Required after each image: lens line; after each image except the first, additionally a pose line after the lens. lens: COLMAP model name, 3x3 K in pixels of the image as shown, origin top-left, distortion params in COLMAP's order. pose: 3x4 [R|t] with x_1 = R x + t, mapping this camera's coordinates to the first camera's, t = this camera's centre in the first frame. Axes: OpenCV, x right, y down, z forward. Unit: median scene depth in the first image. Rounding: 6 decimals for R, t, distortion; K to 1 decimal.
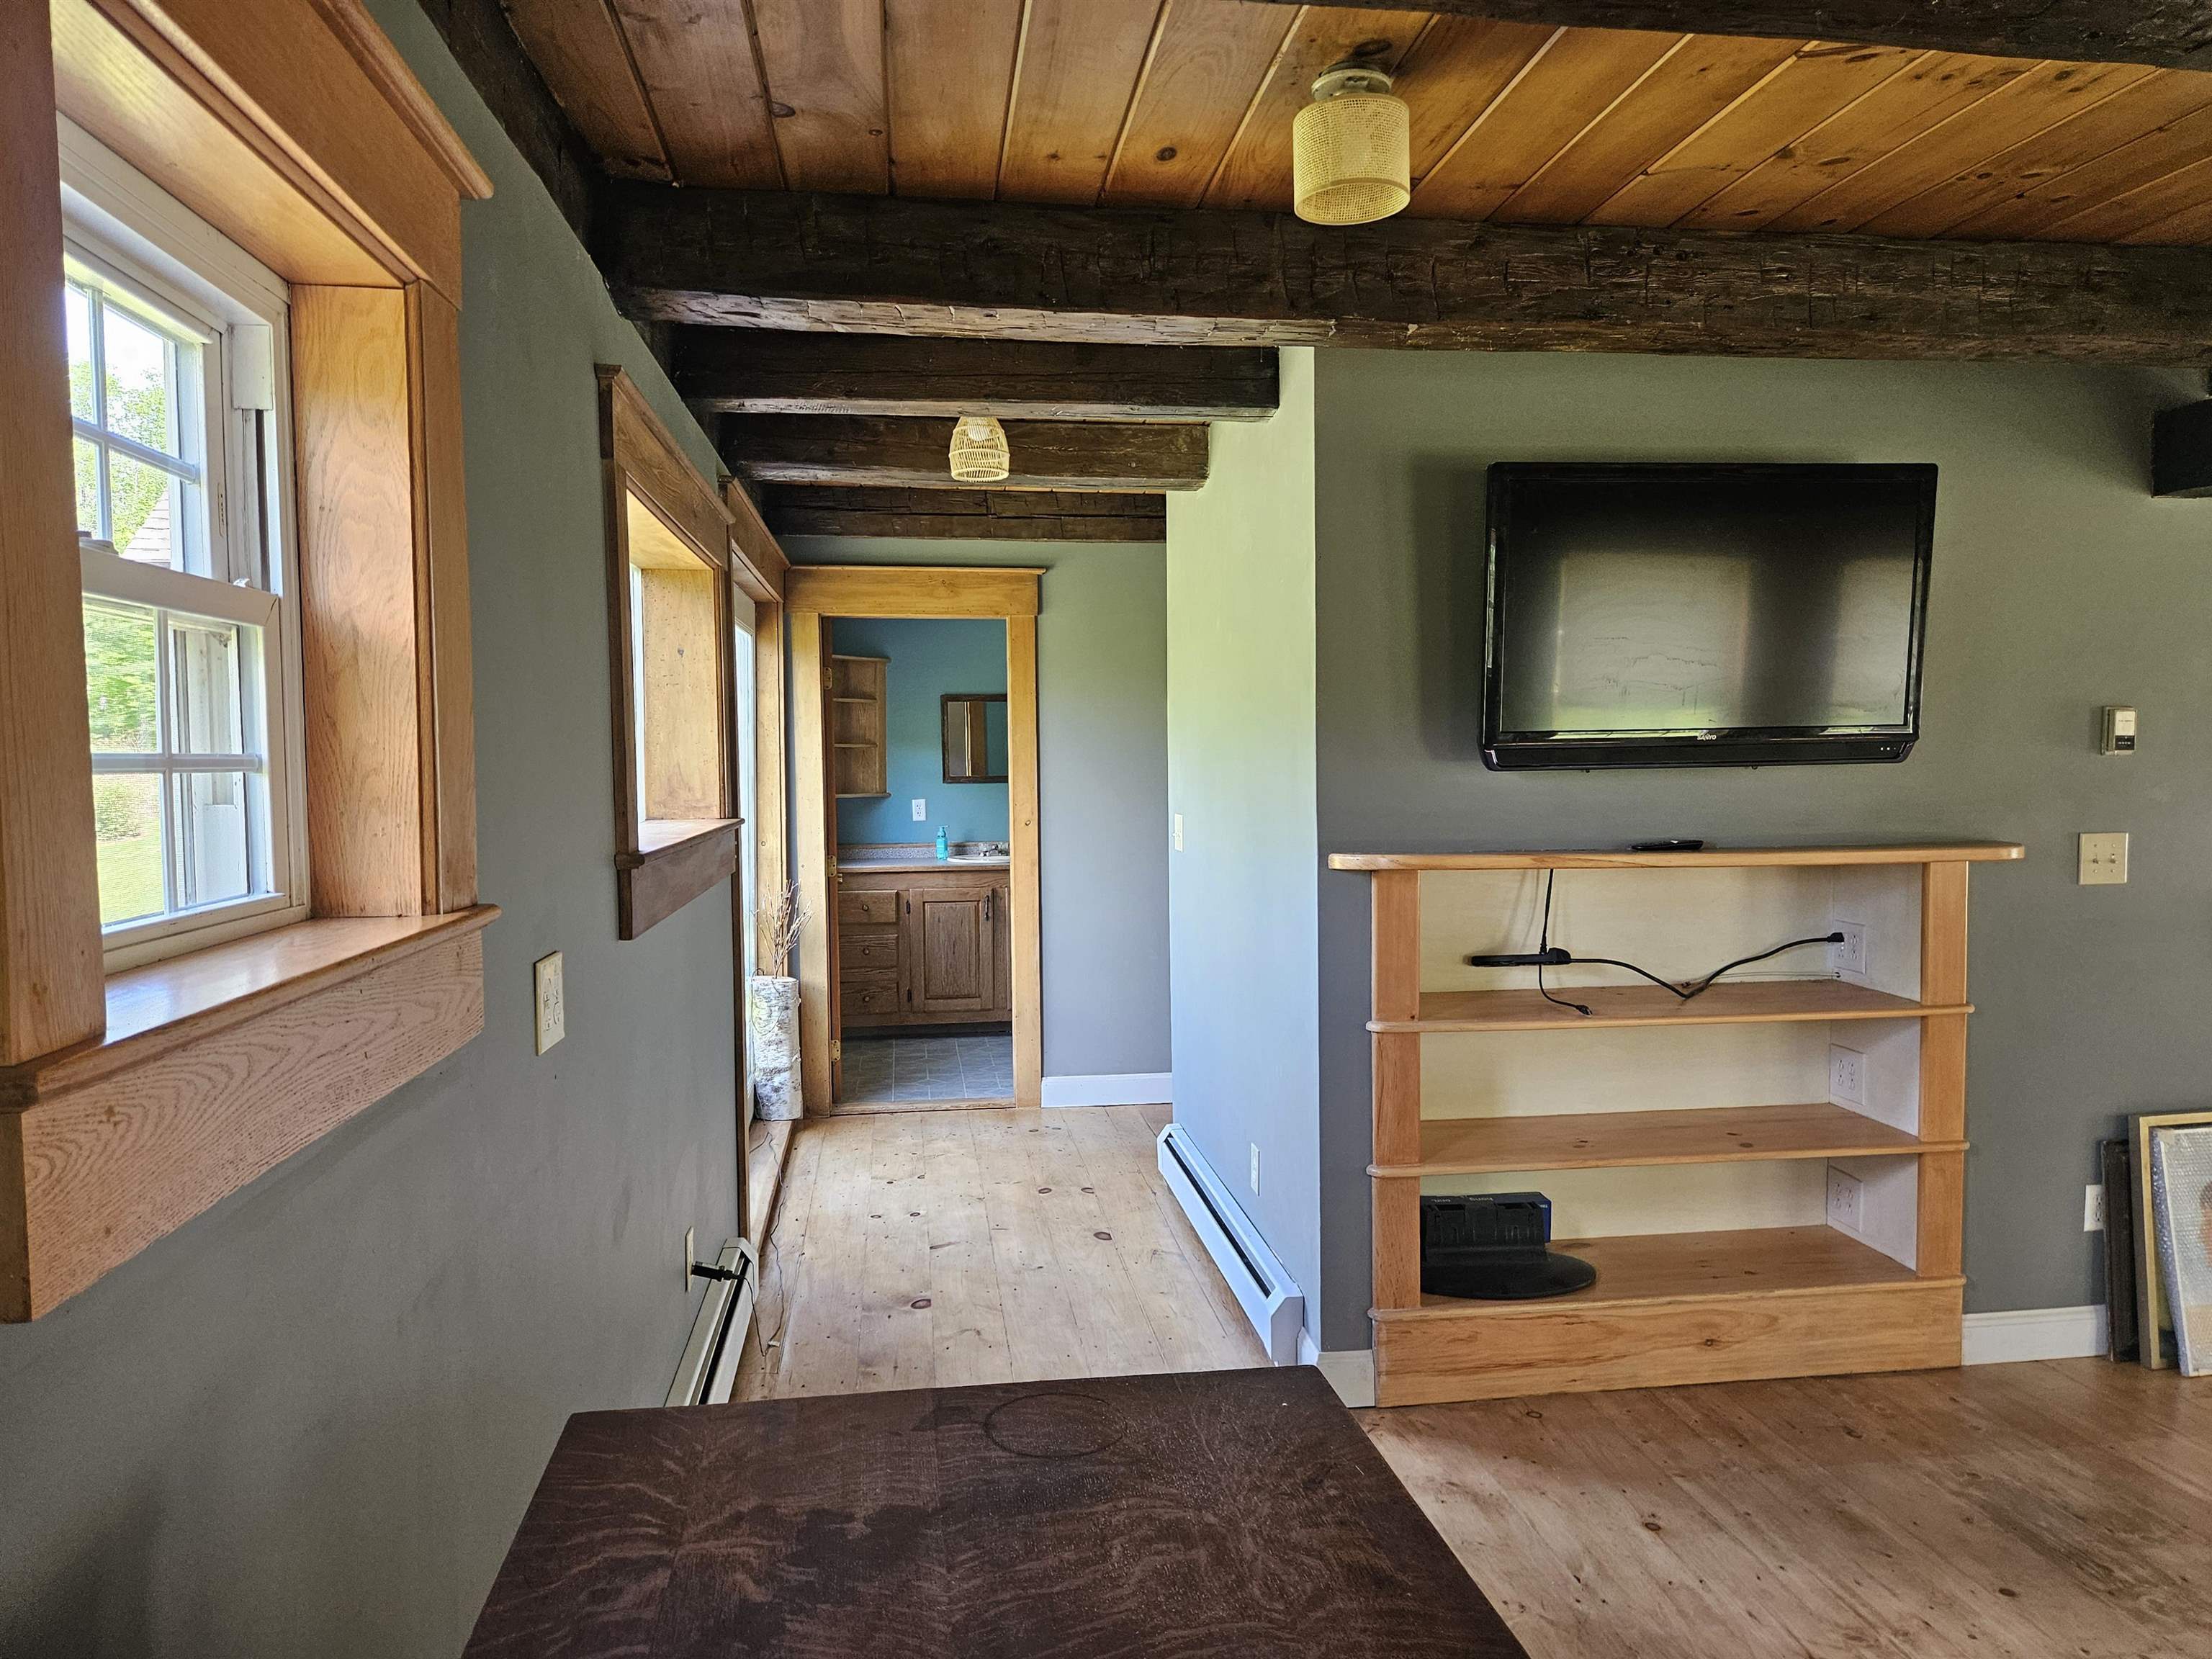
lens RADIAL K [[1493.9, 0, 1111.0], [0, 1493.9, 836.5], [0, 0, 1]] dist [0.057655, -0.048619]
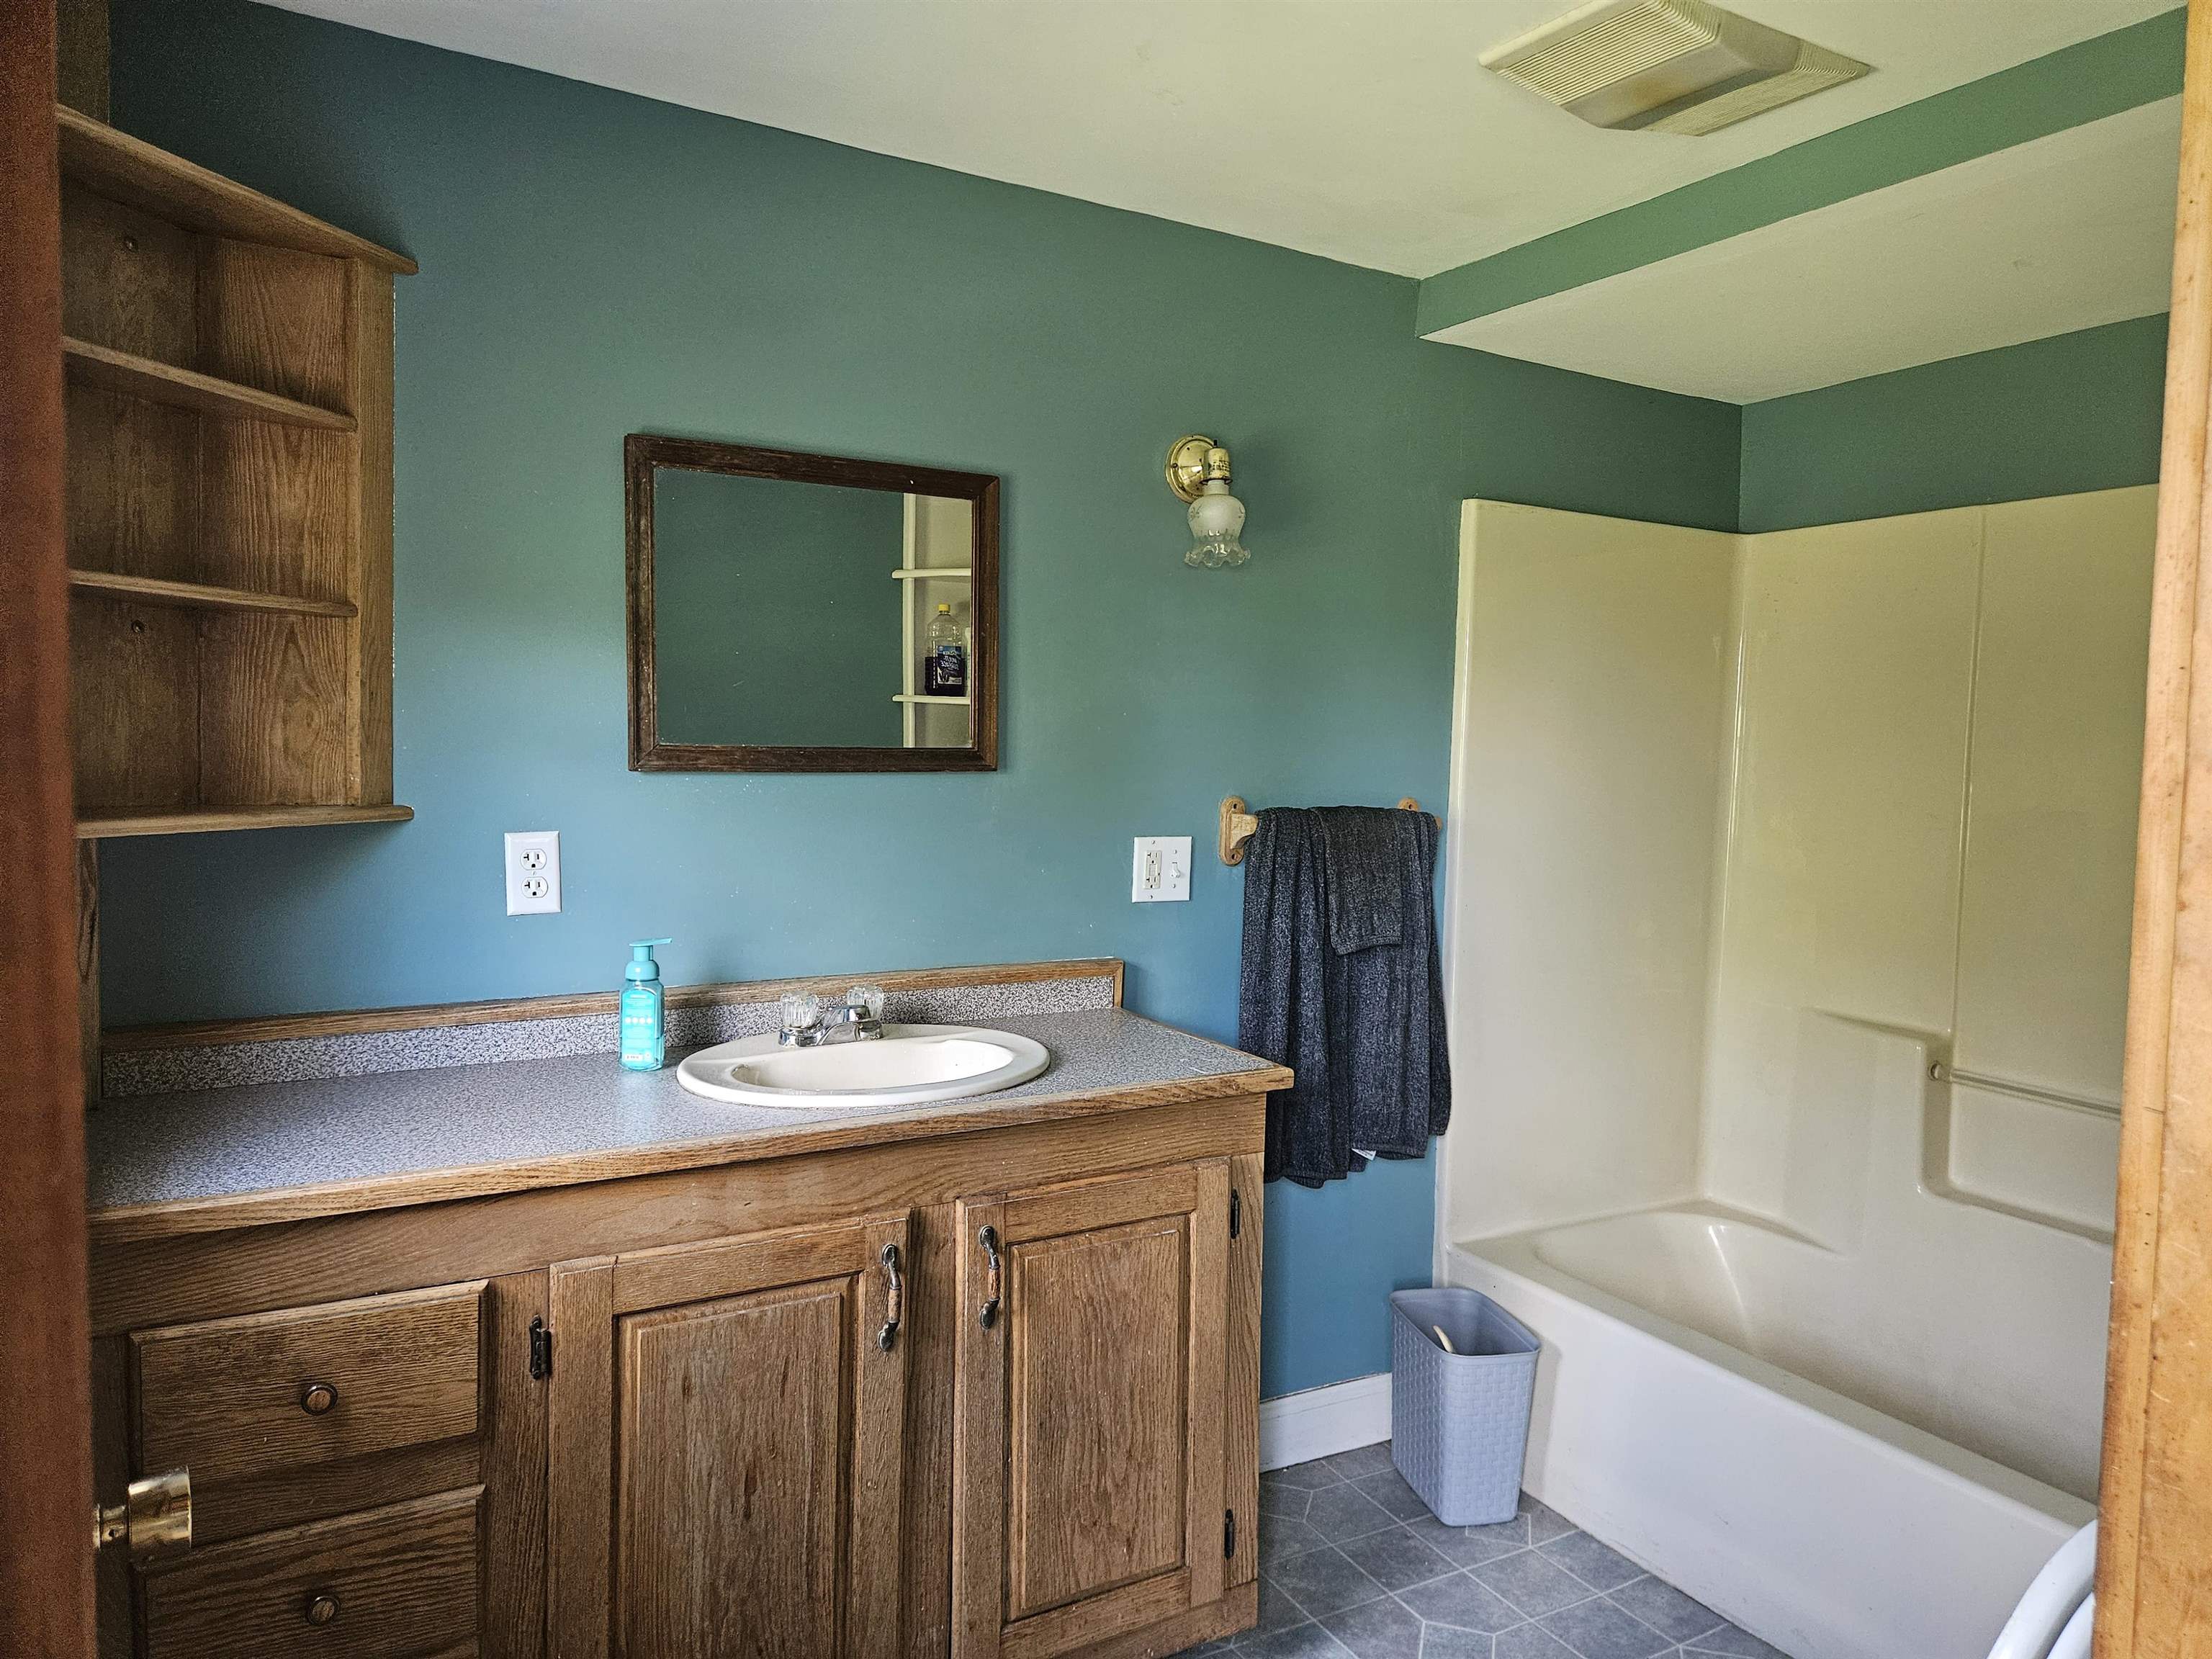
lens RADIAL K [[1482.6, 0, 1106.0], [0, 1482.6, 829.5], [0, 0, 1]] dist [0.076882, -0.071689]
pose [[0.927853, 0.006059, 0.372897, -0.140595], [-0.011626, 0.999852, 0.012684, -0.031448], [-0.372765, -0.016104, 0.927786, 0.764462]]
